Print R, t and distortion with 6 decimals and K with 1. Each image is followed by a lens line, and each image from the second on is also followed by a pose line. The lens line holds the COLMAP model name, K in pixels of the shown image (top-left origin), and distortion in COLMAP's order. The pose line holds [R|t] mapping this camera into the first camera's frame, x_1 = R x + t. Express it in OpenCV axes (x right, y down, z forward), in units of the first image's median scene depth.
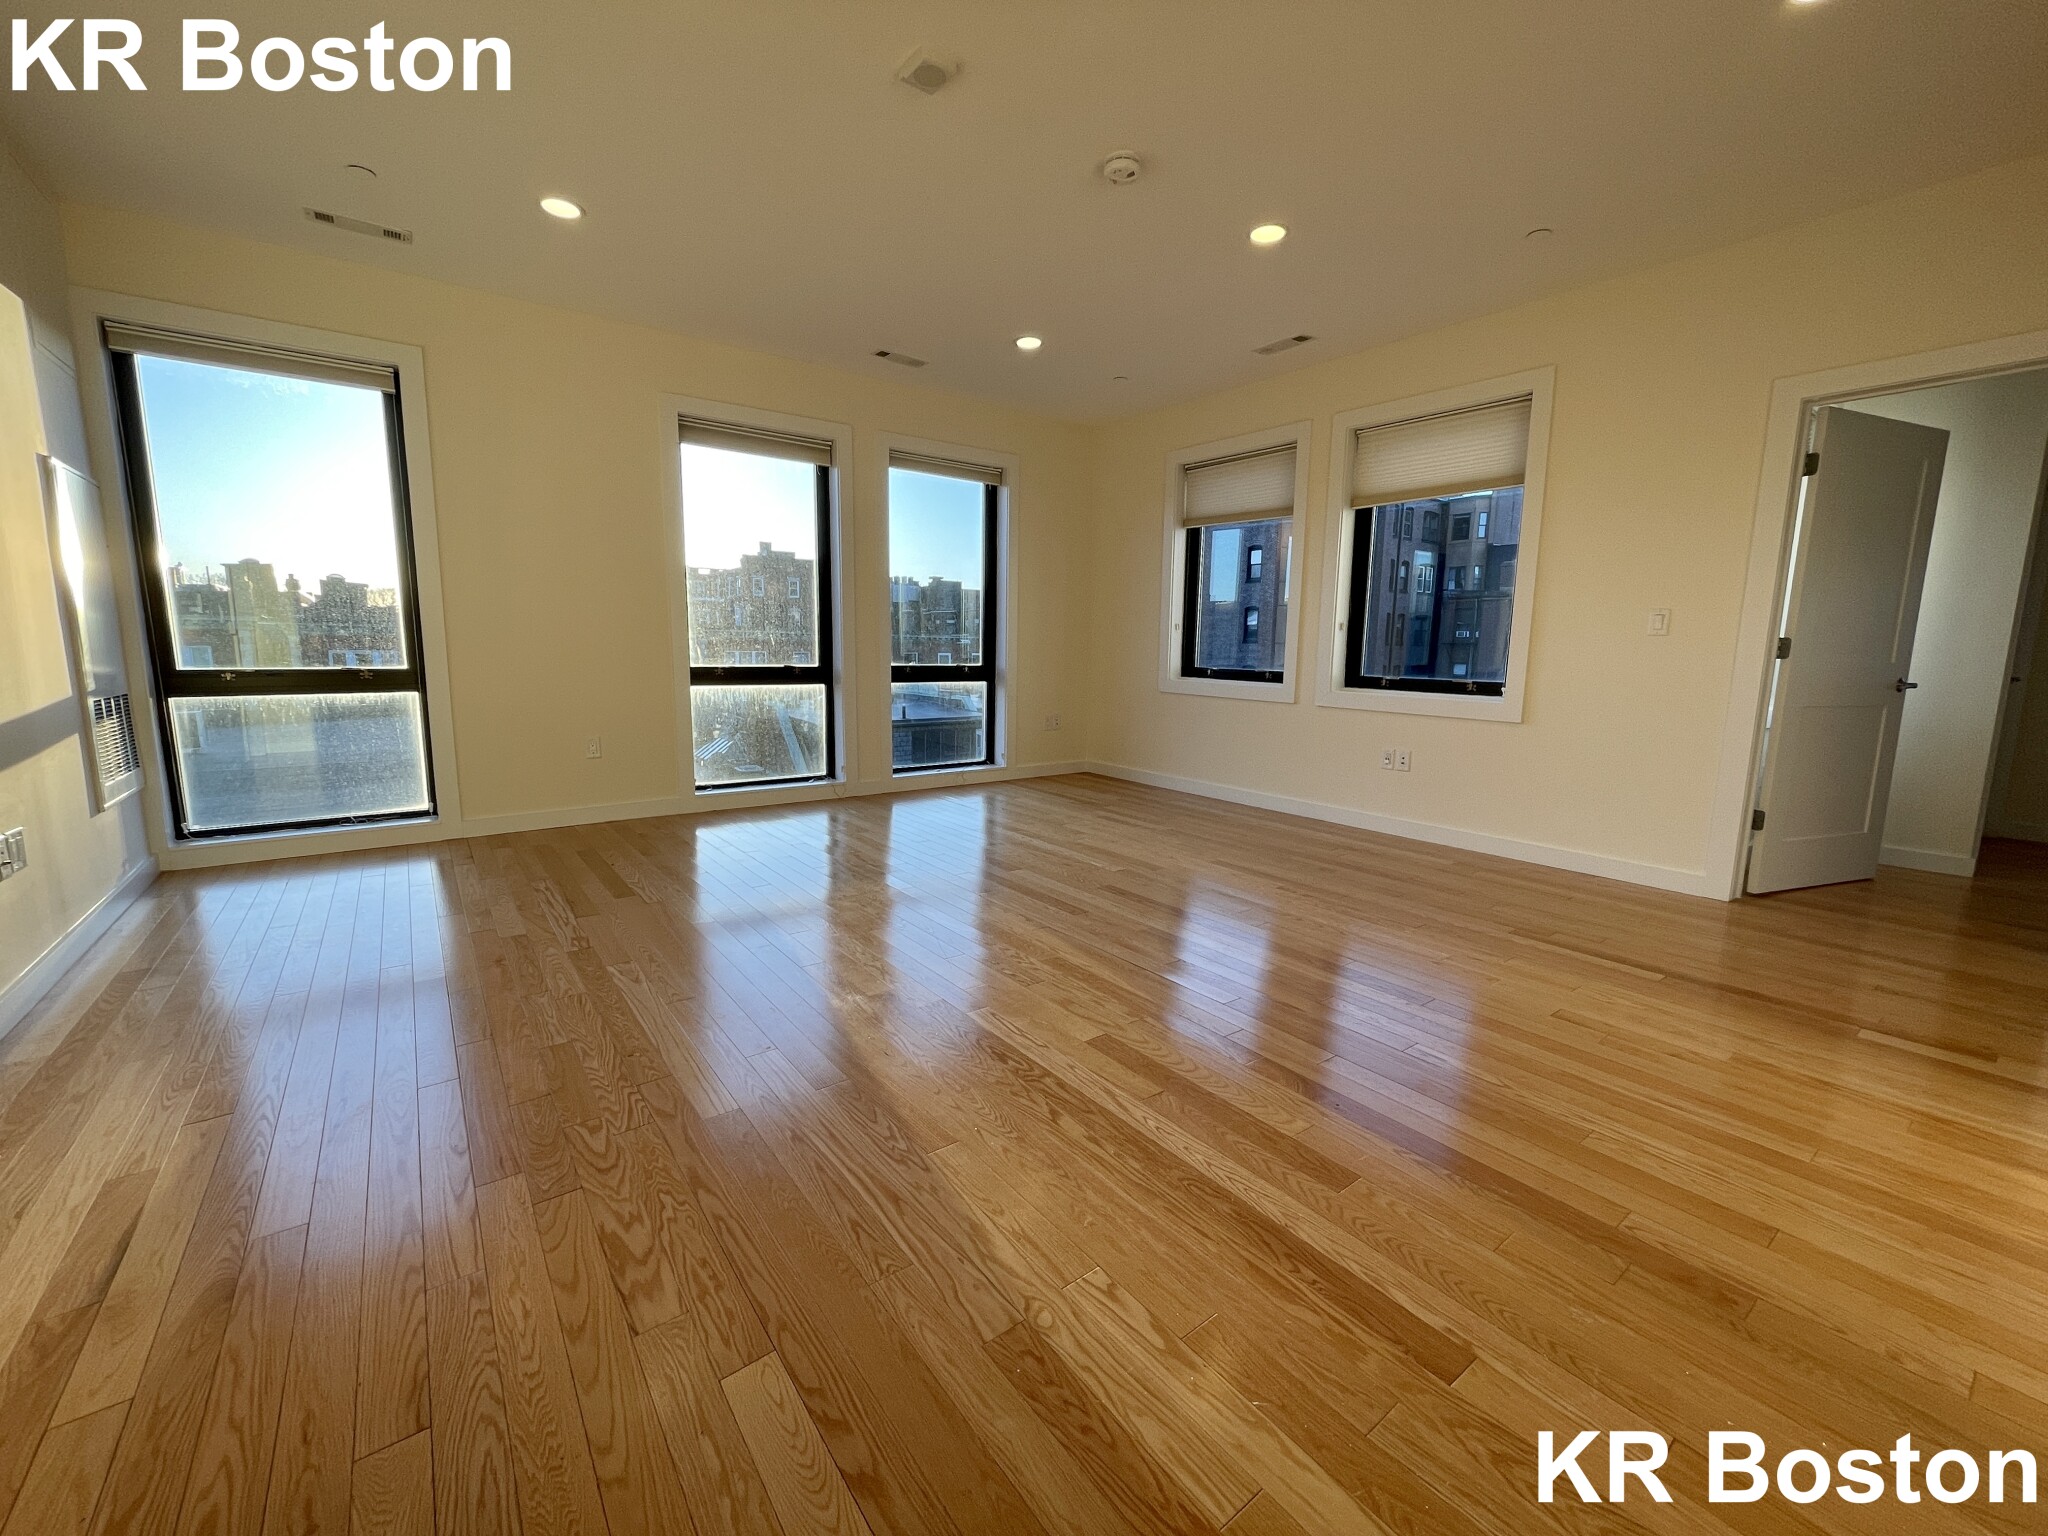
lens RADIAL K [[819.4, 0, 1021.6], [0, 819.4, 769.7], [0, 0, 1]] dist [0.002058, 0.000234]
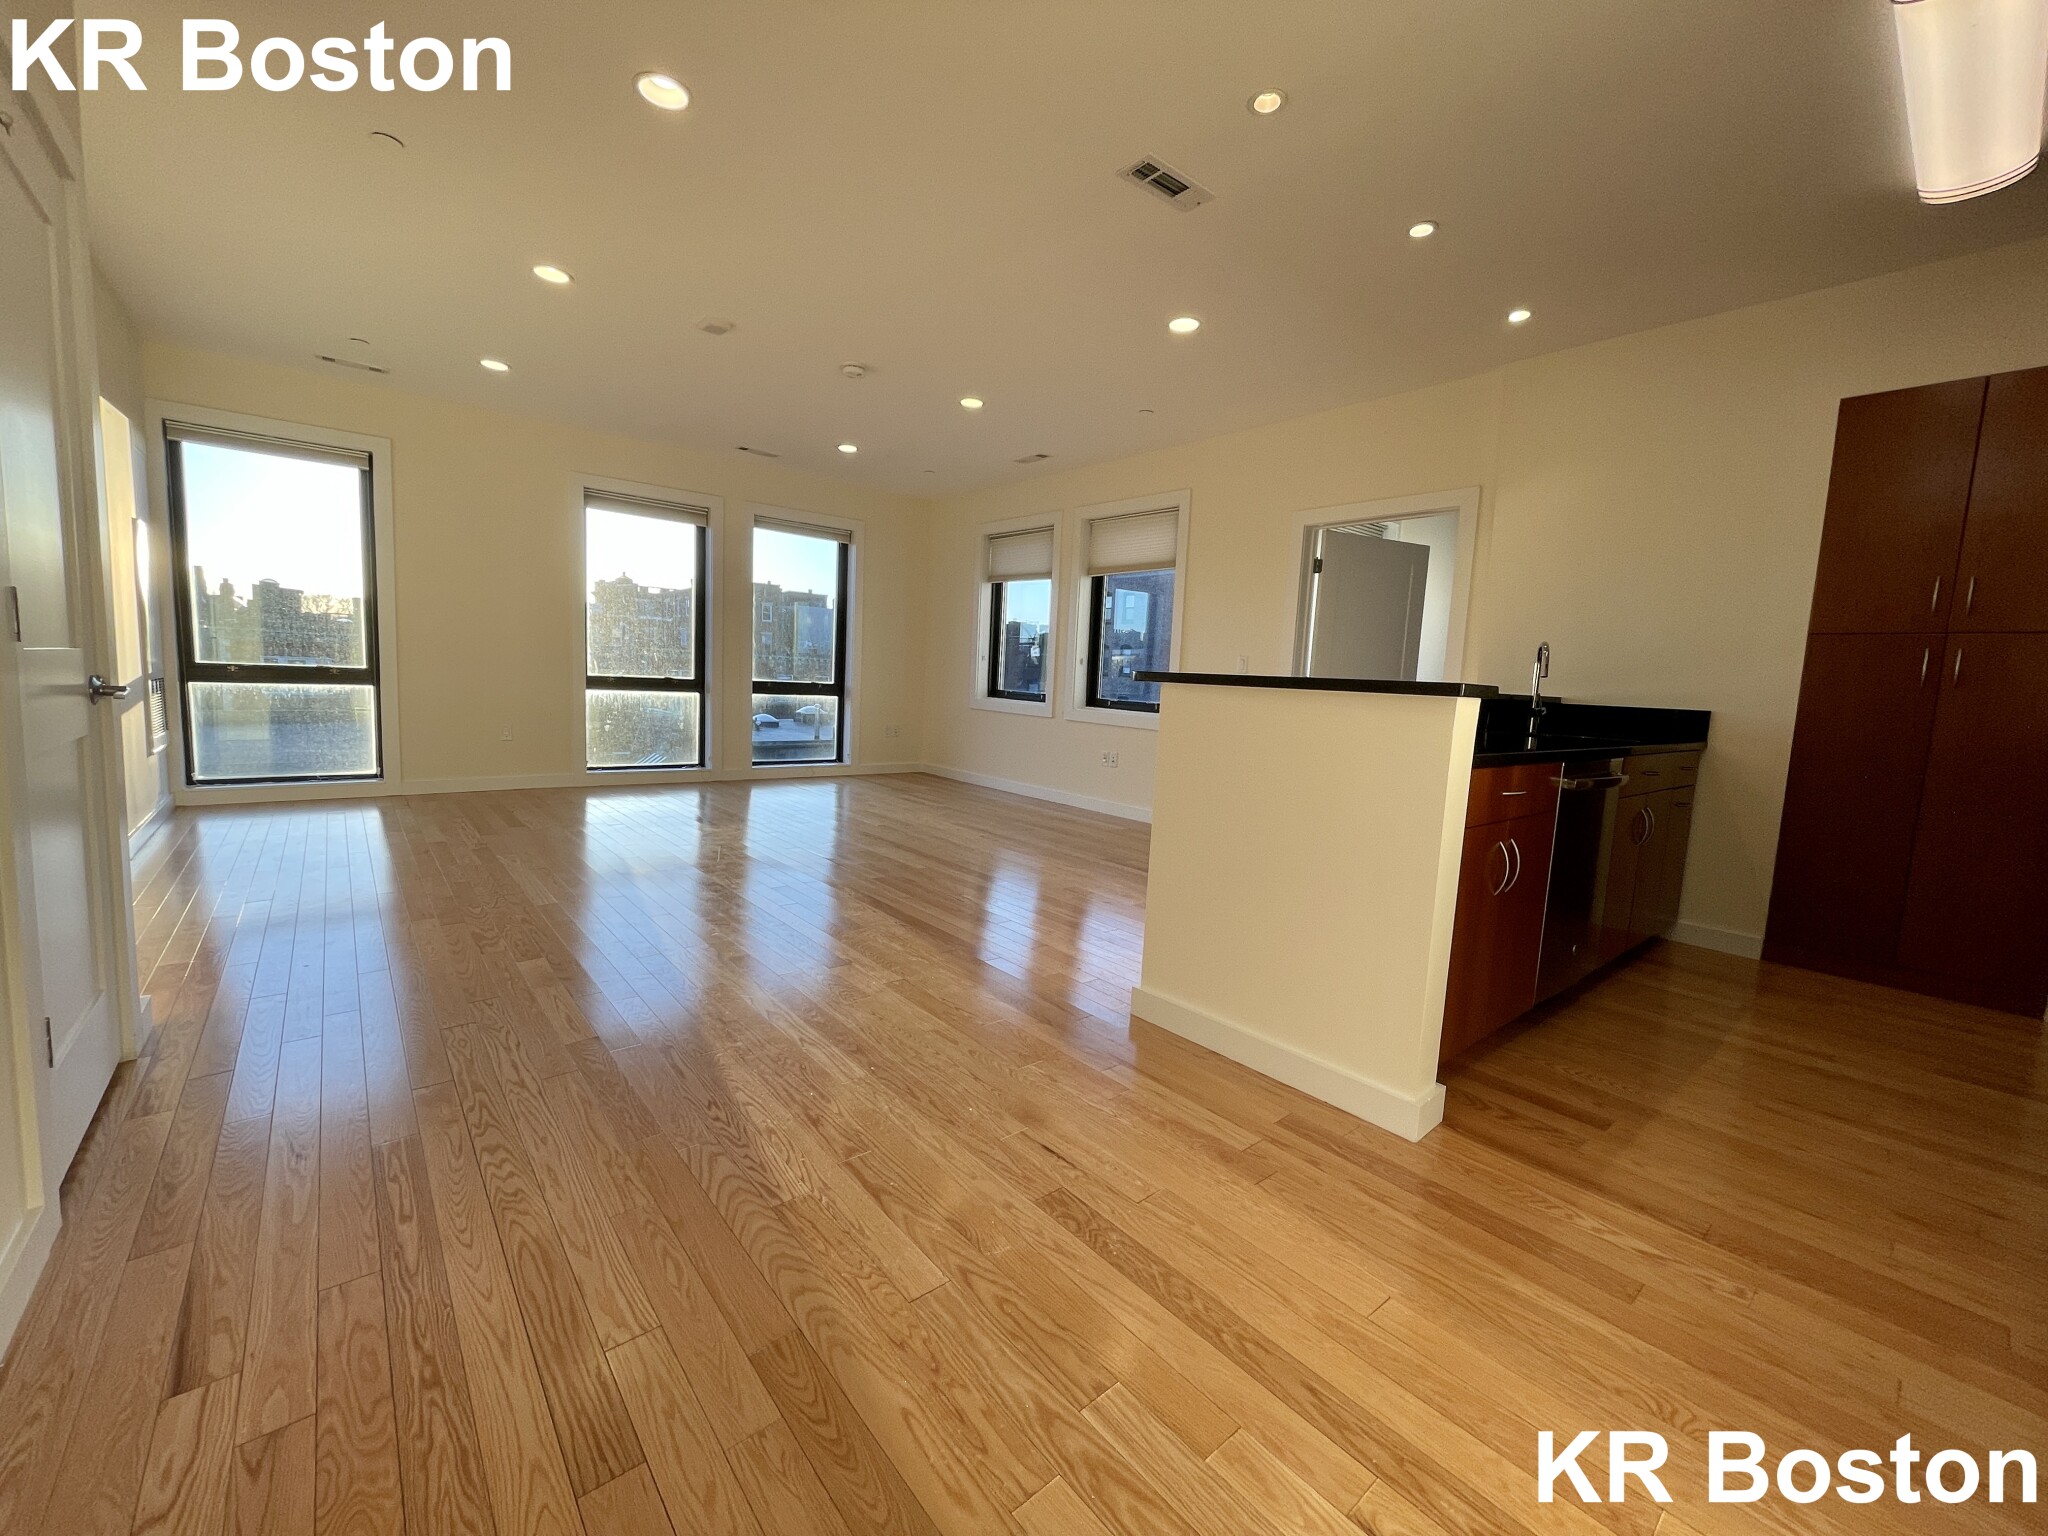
lens RADIAL K [[819.4, 0, 1020.9], [0, 819.4, 771.4], [0, 0, 1]] dist [0.002058, 0.000234]
pose [[0.998209, 0.027177, 0.053286, 0.221229], [-0.025290, 0.999040, -0.035766, 0.057660], [-0.054207, 0.034354, 0.997939, -0.340546]]
